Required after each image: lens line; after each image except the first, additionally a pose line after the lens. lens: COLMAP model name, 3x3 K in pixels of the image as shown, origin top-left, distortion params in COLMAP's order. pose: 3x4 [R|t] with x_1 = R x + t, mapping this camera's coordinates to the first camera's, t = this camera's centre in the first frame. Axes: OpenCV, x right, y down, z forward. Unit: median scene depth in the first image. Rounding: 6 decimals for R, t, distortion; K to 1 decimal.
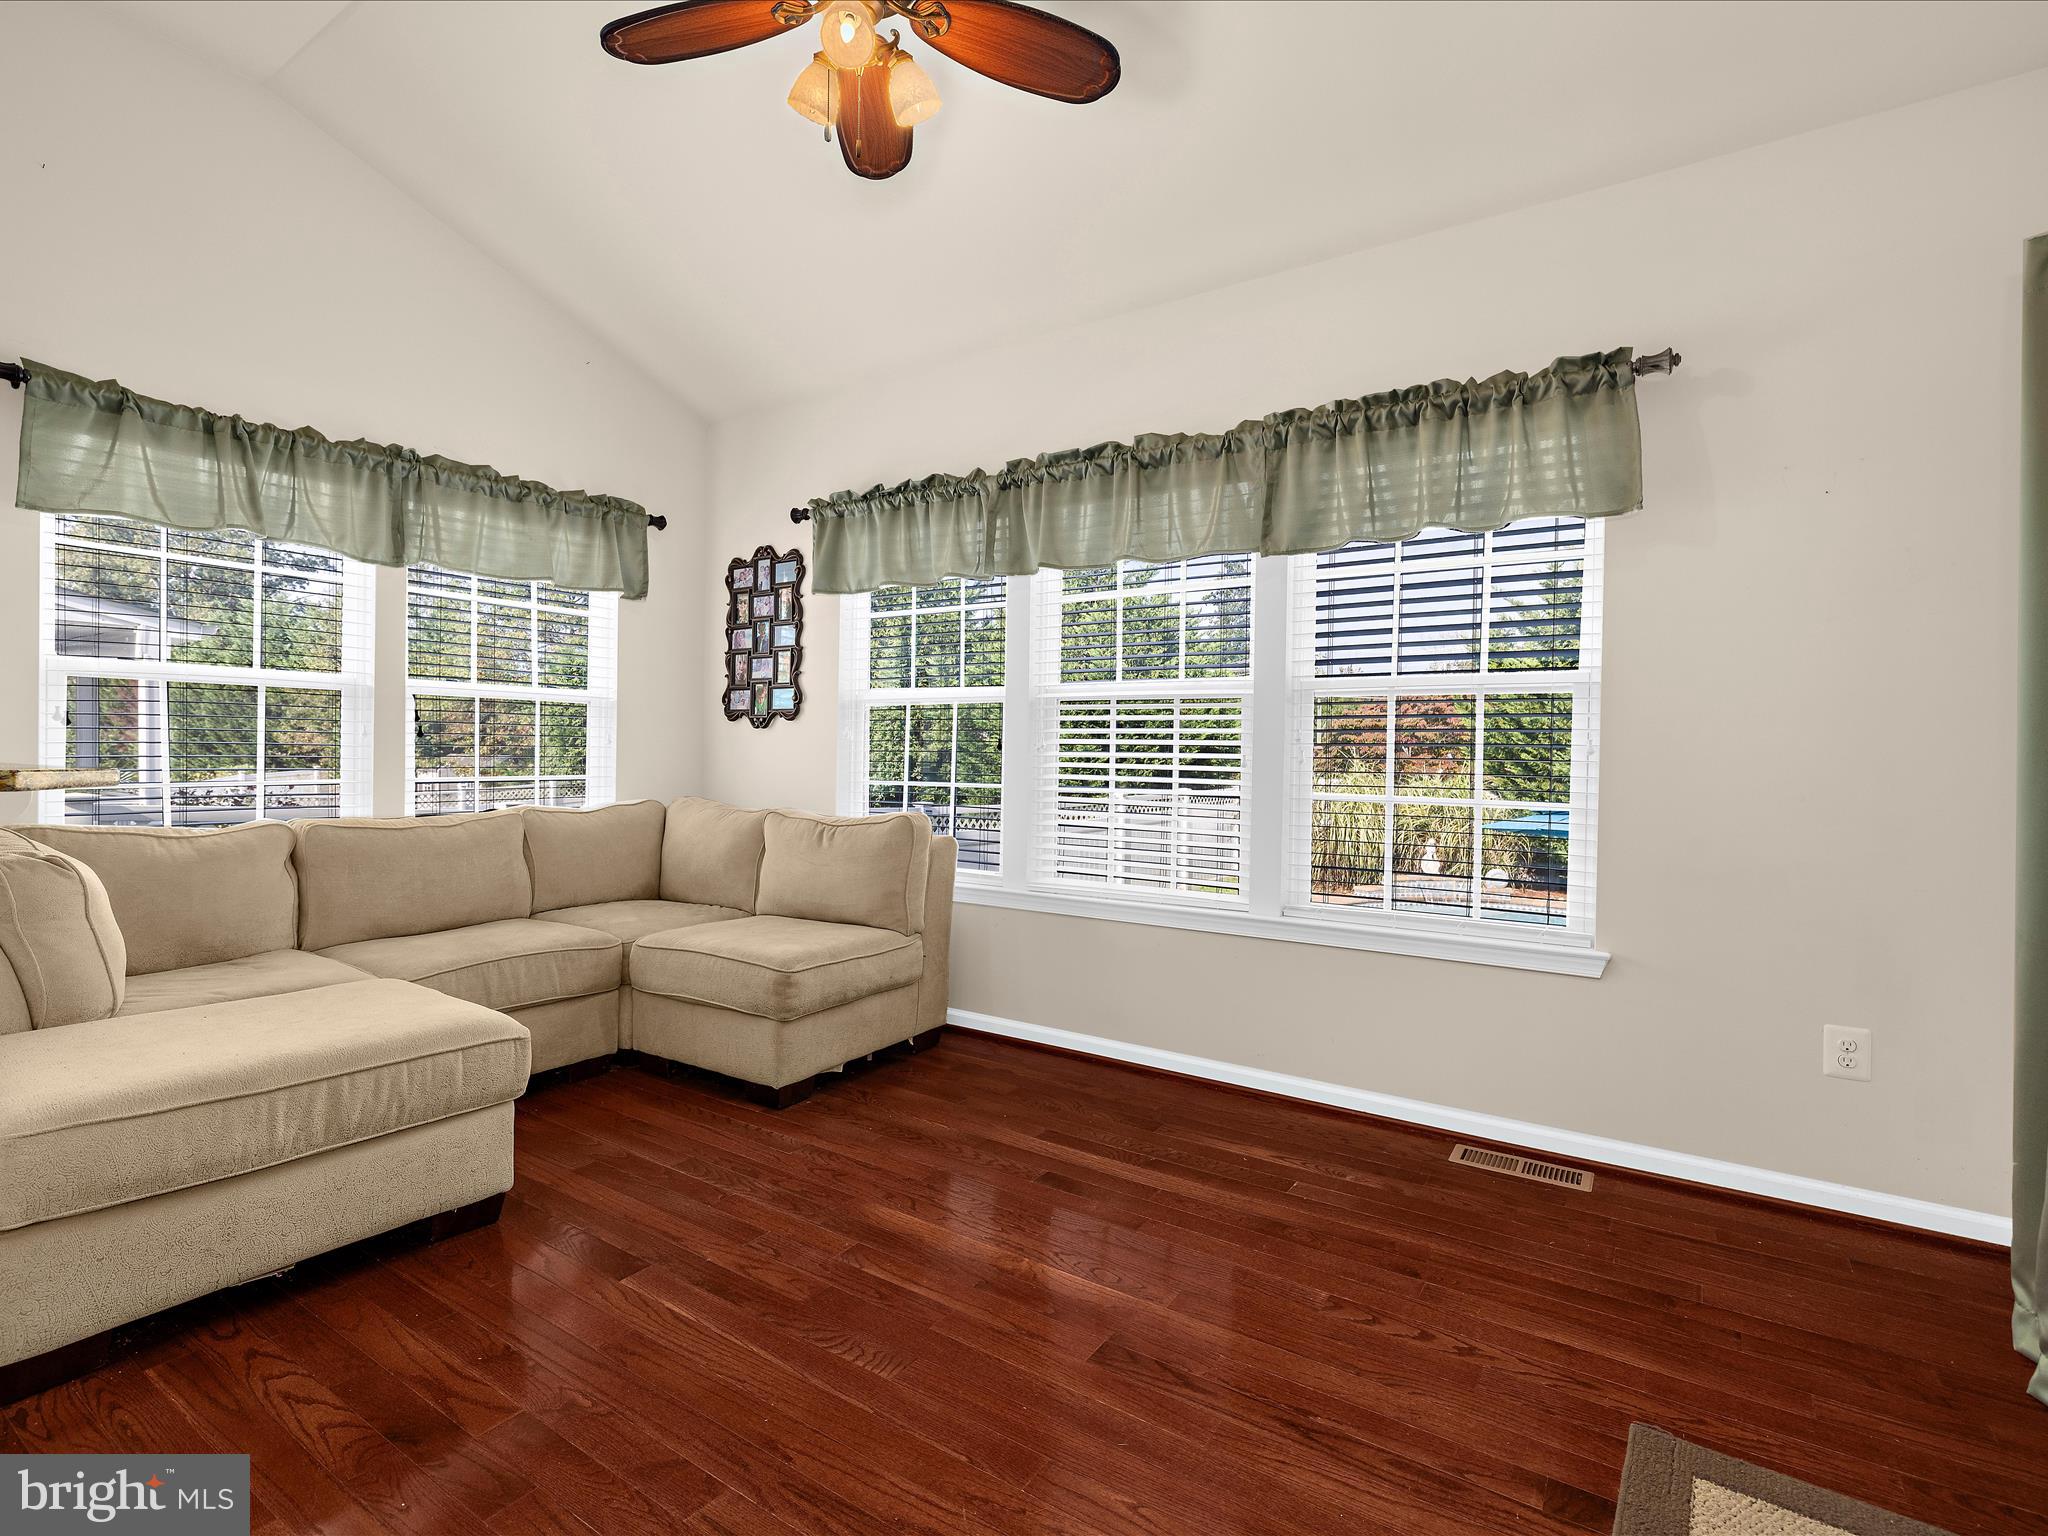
lens RADIAL K [[993.7, 0, 1020.2], [0, 993.7, 765.9], [0, 0, 1]] dist [-0.002454, 0.000413]
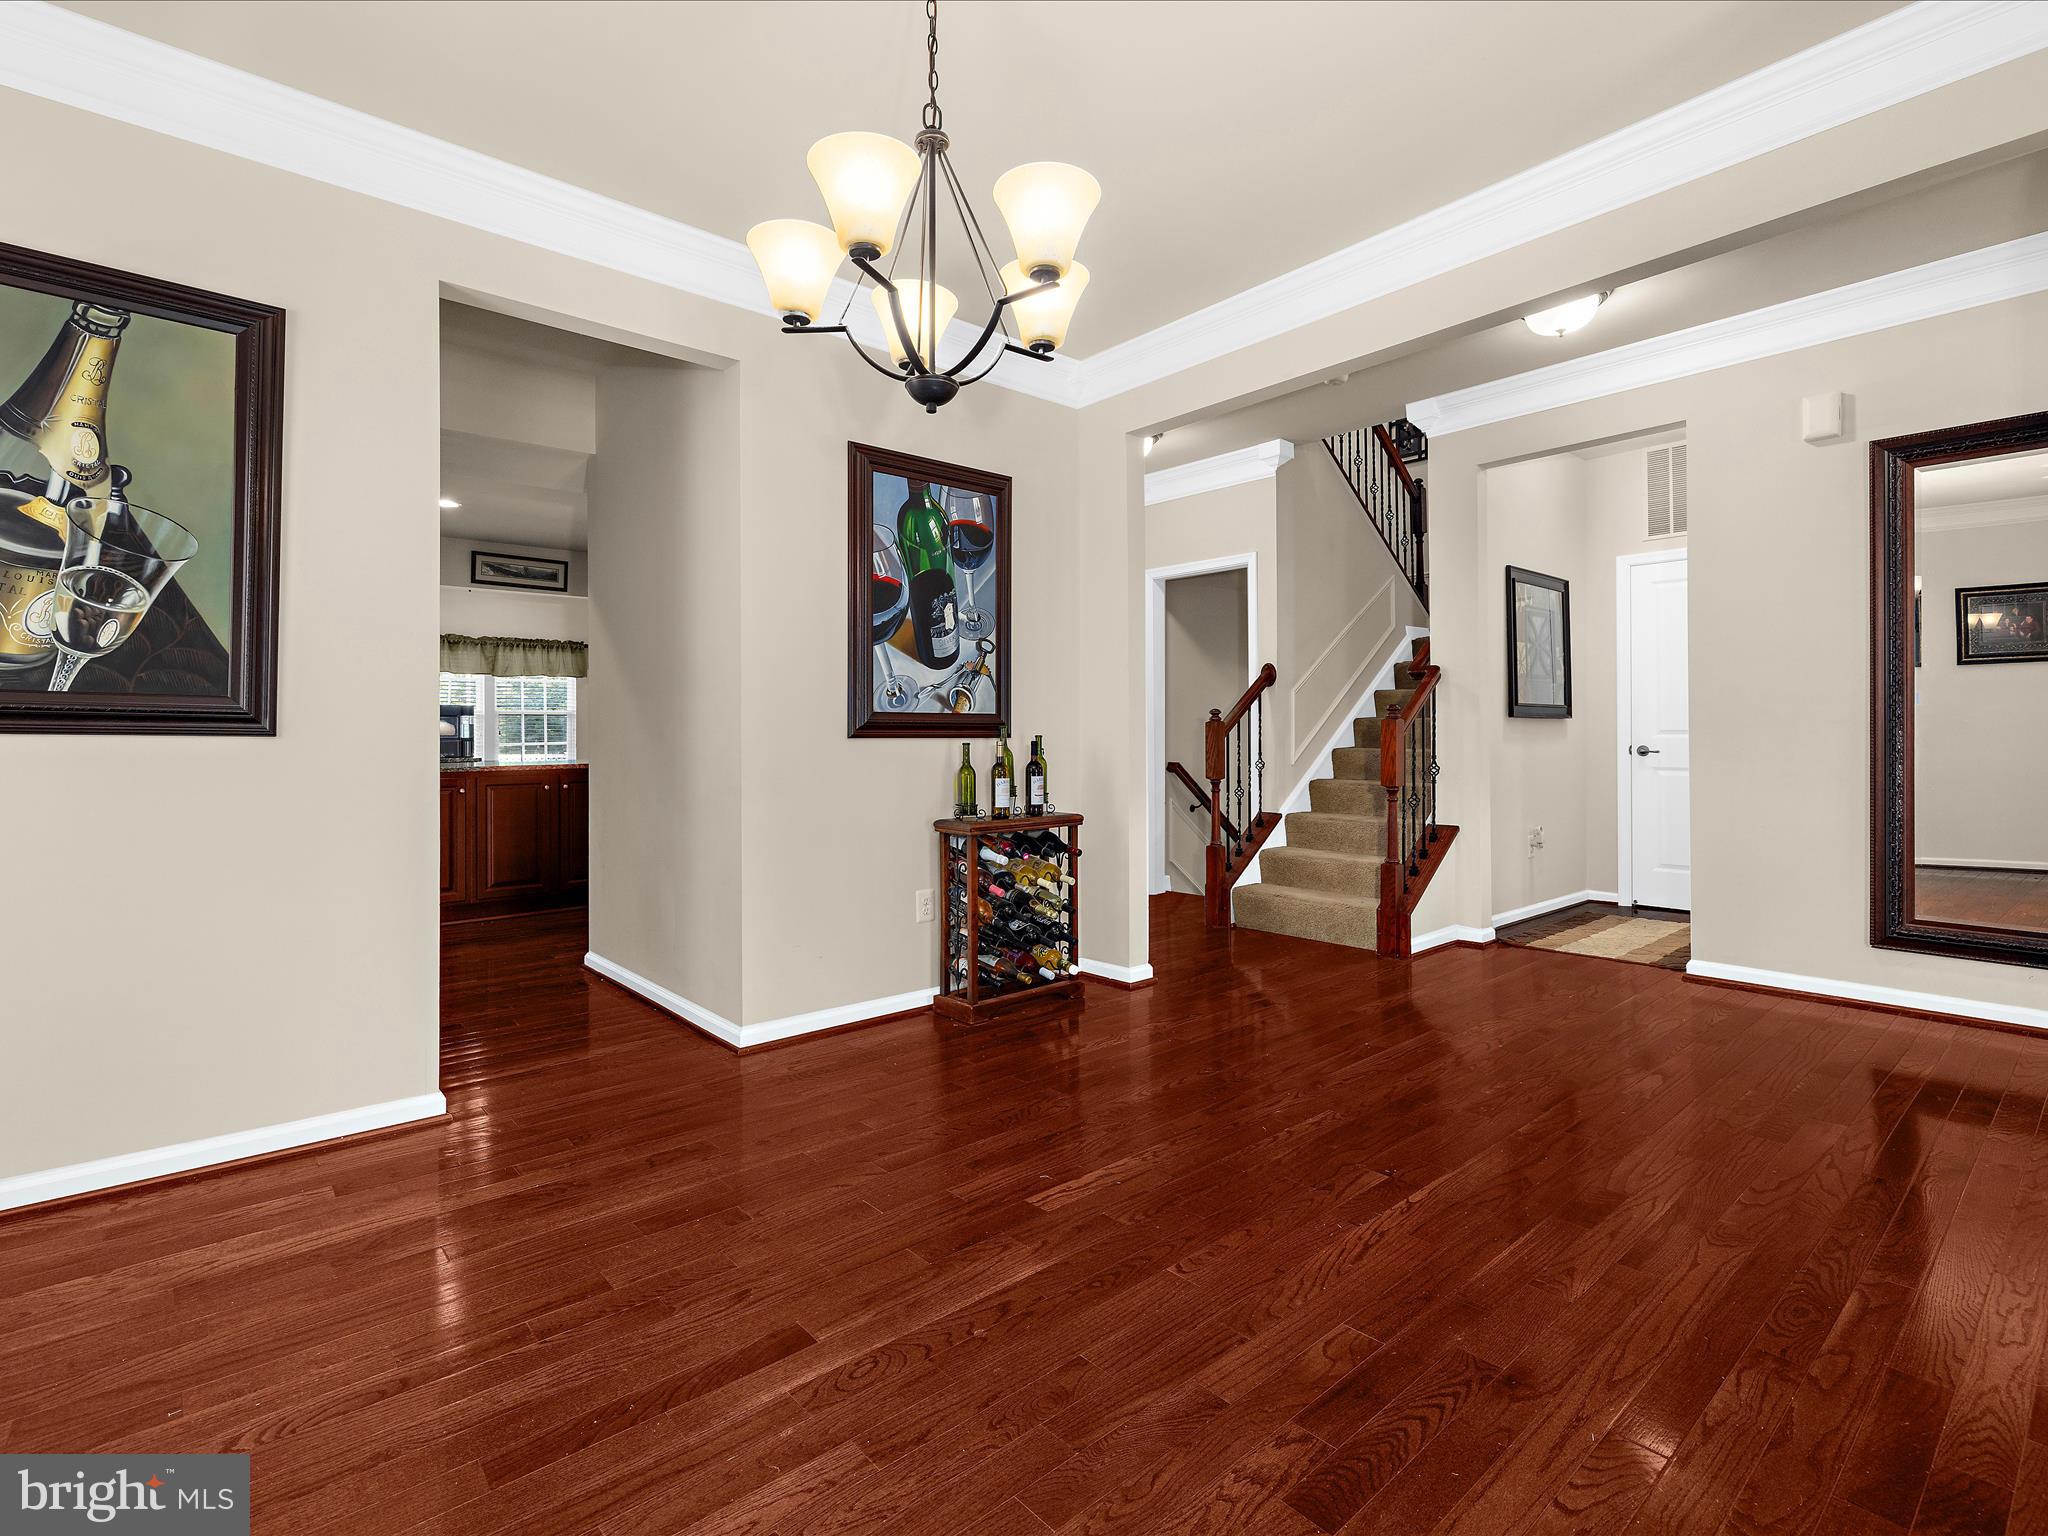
lens RADIAL K [[1006.4, 0, 1024.7], [0, 1006.4, 750.2], [0, 0, 1]] dist [0.008977, -0.001627]
pose [[0.243214, -0.030869, 0.969481, -2.622561], [0.014248, 0.999499, 0.028251, -0.018190], [-0.969868, 0.006942, 0.243532, -1.613080]]
